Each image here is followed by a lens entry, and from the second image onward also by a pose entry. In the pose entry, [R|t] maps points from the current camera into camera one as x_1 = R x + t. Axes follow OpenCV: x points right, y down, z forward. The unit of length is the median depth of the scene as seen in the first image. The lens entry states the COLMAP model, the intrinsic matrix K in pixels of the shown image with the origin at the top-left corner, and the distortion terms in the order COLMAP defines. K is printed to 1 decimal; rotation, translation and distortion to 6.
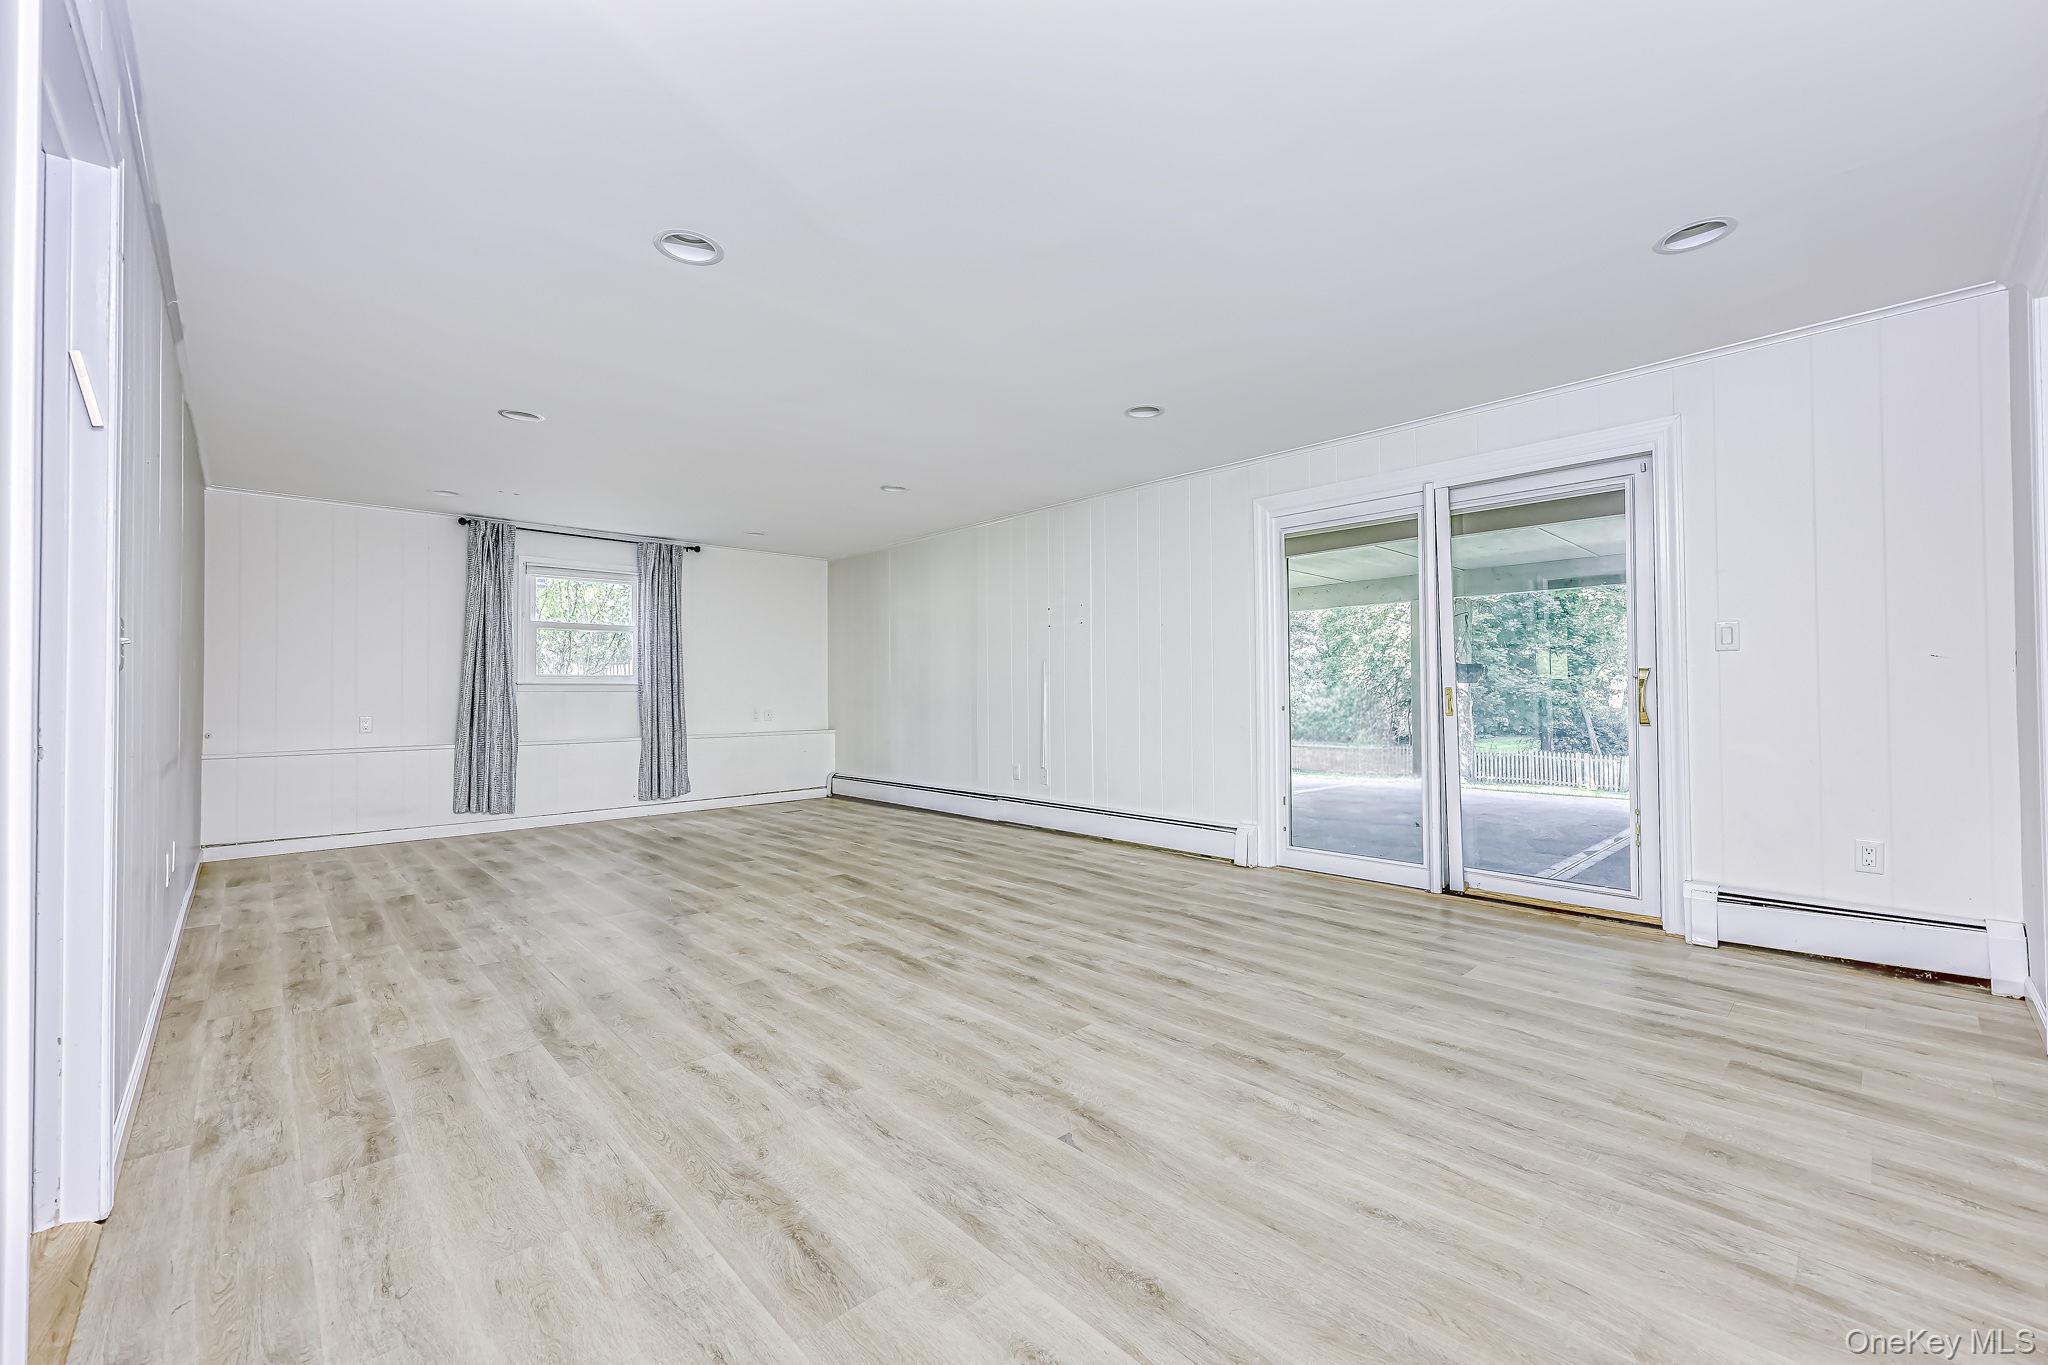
lens RADIAL K [[830.2, 0, 1024.5], [0, 830.2, 682.0], [0, 0, 1]] dist [-0.003717, -0.000511]
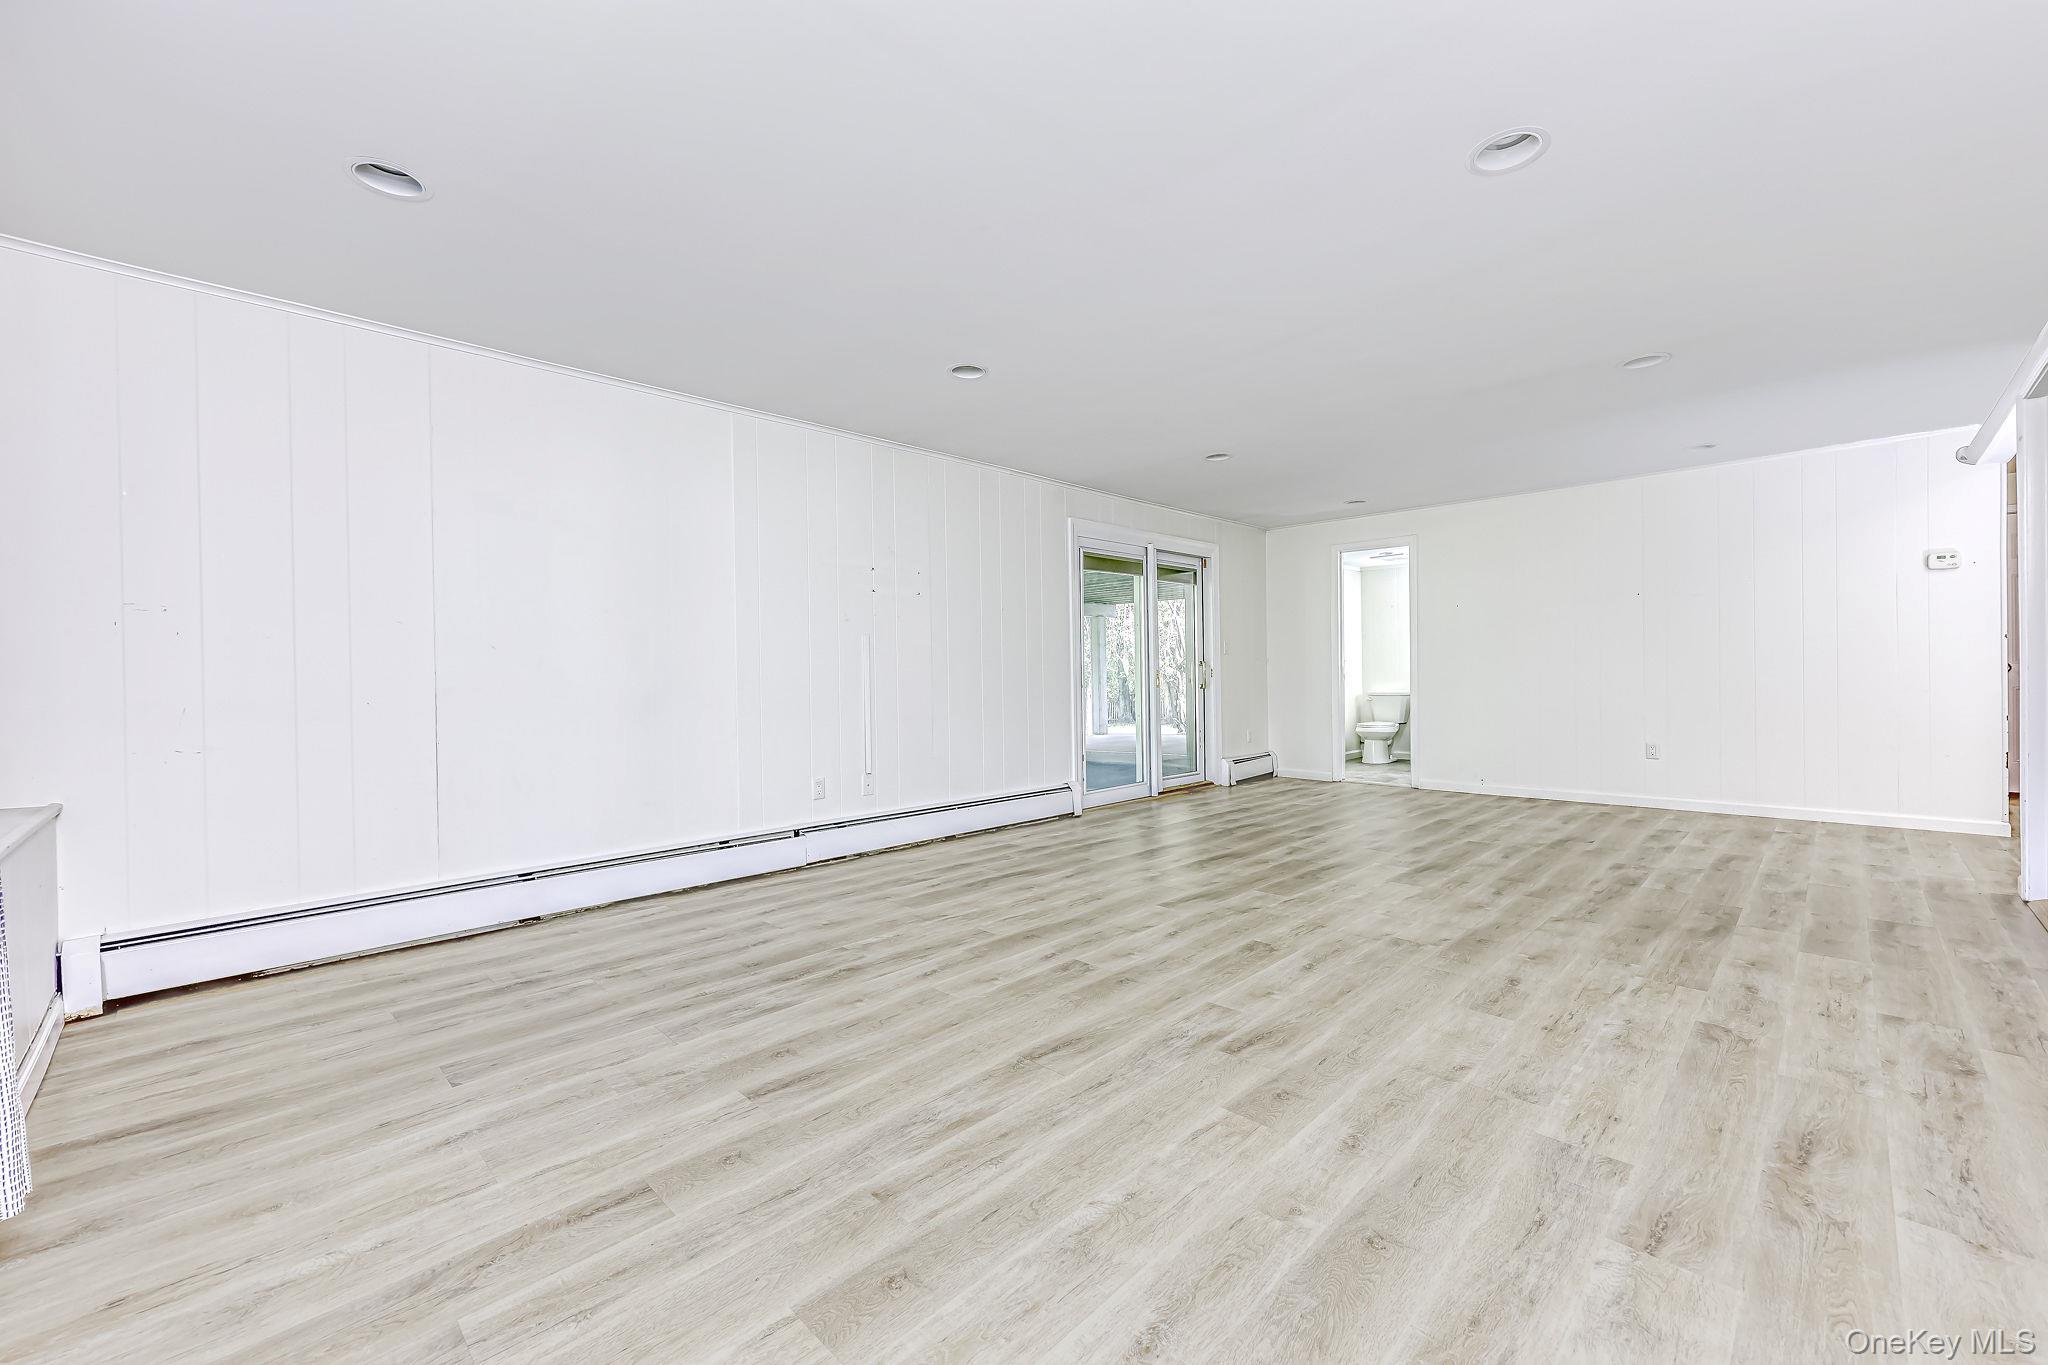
lens RADIAL K [[830.2, 0, 1024.4], [0, 830.2, 675.4], [0, 0, 1]] dist [-0.003717, -0.000511]
pose [[-0.037704, 0.006662, 0.999267, -1.397390], [0.005480, 0.999964, -0.006460, 0.033055], [-0.999274, 0.005233, -0.037739, 1.639952]]
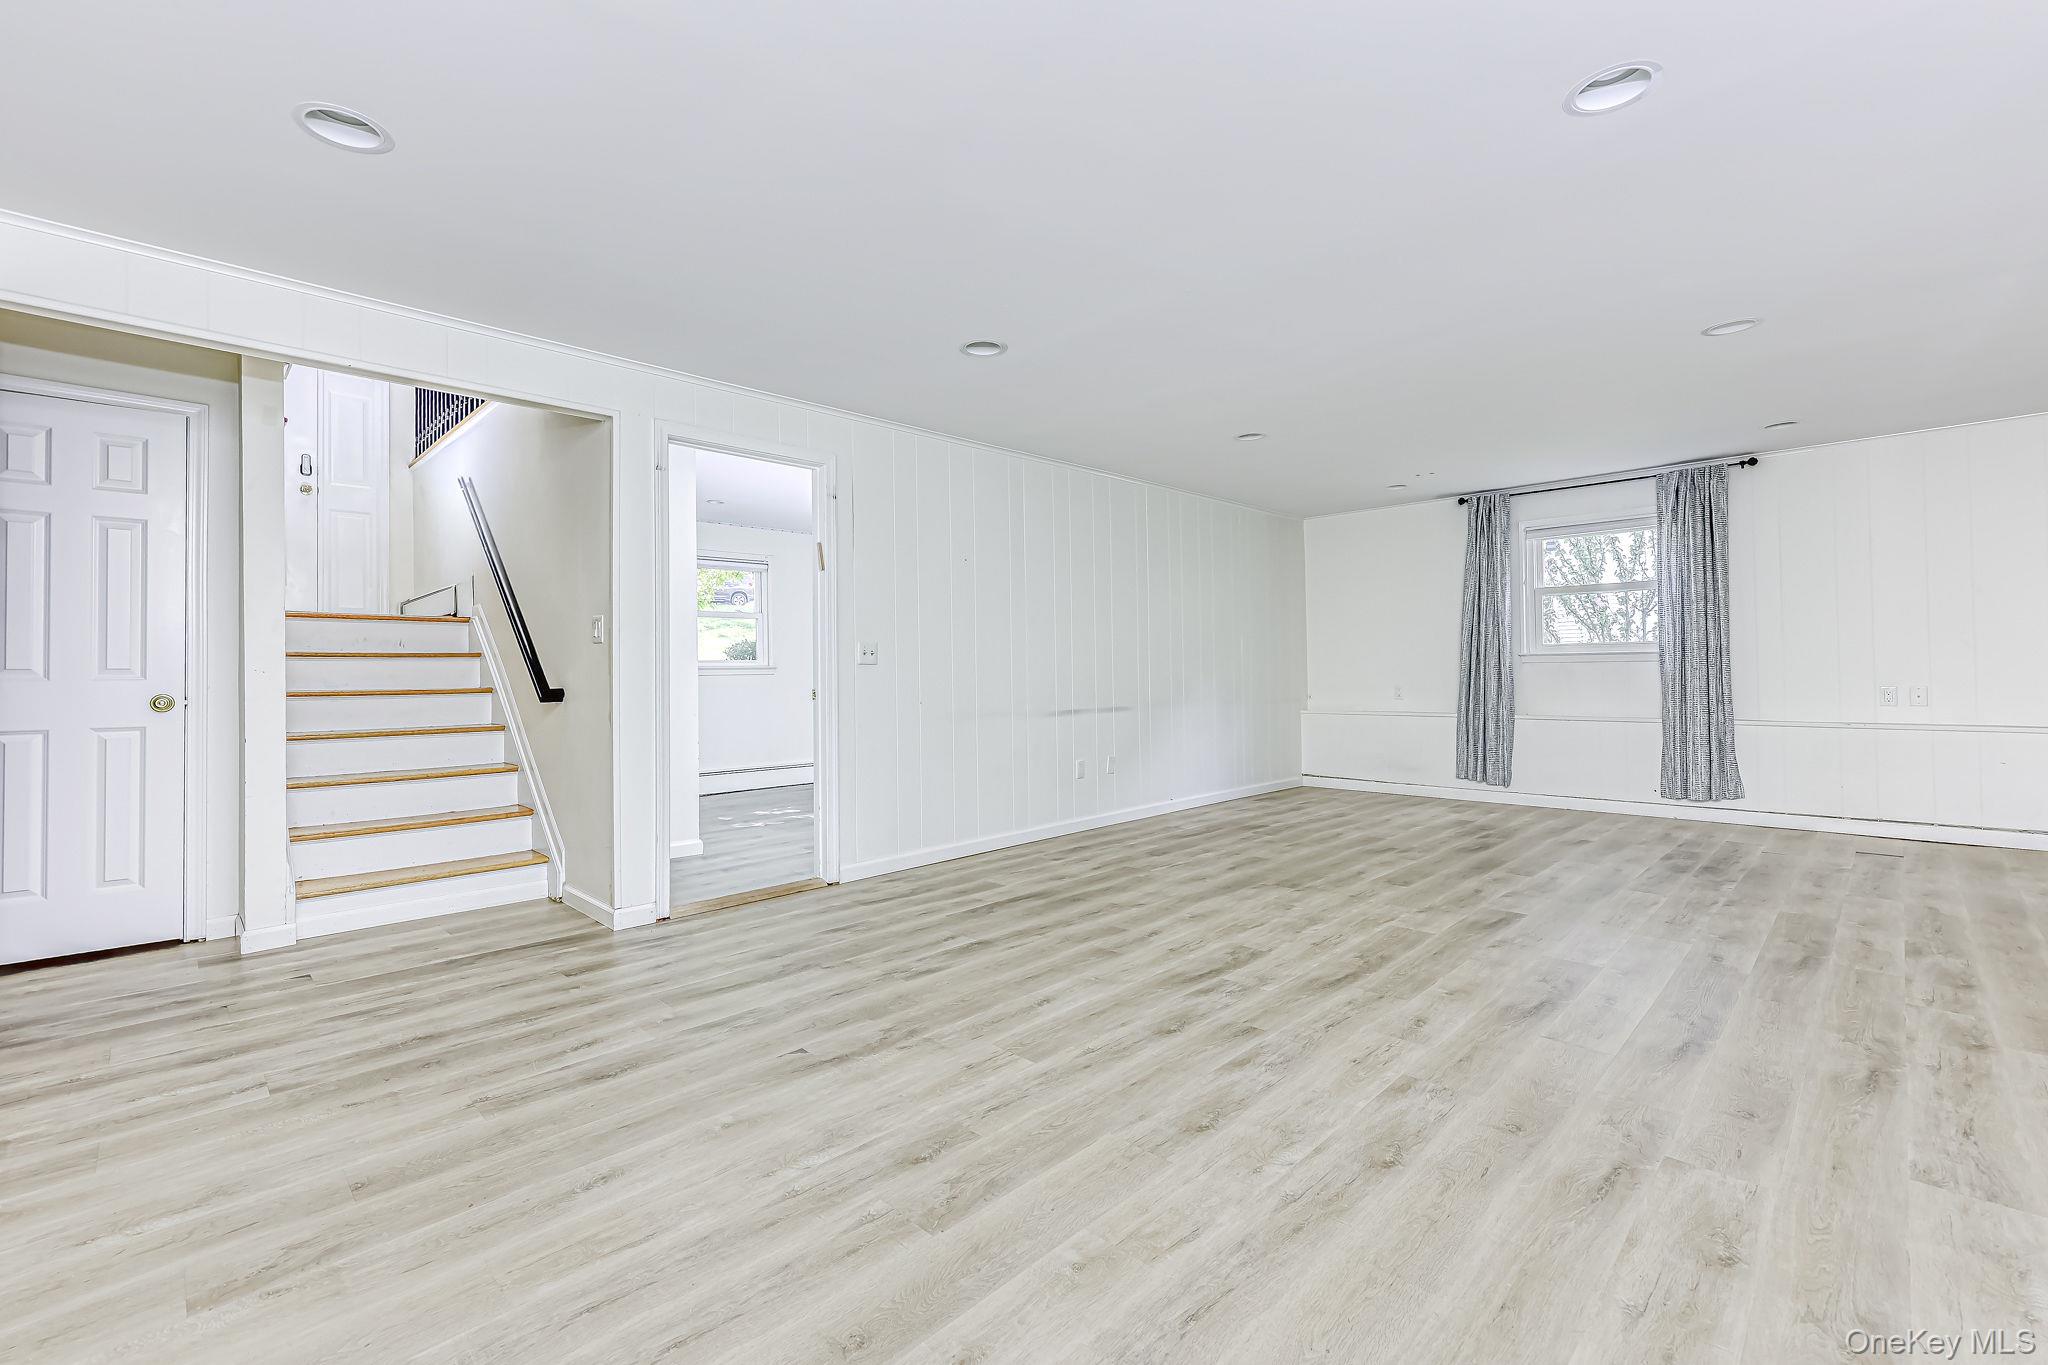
lens RADIAL K [[879.7, 0, 1024.0], [0, 879.7, 674.7], [0, 0, 1]] dist [-0.000929, -0.000071]
pose [[0.016550, 0.010776, -0.999805, 0.796481], [0.025276, 0.999618, 0.011193, -0.001352], [0.999544, -0.025456, 0.016272, 0.790896]]
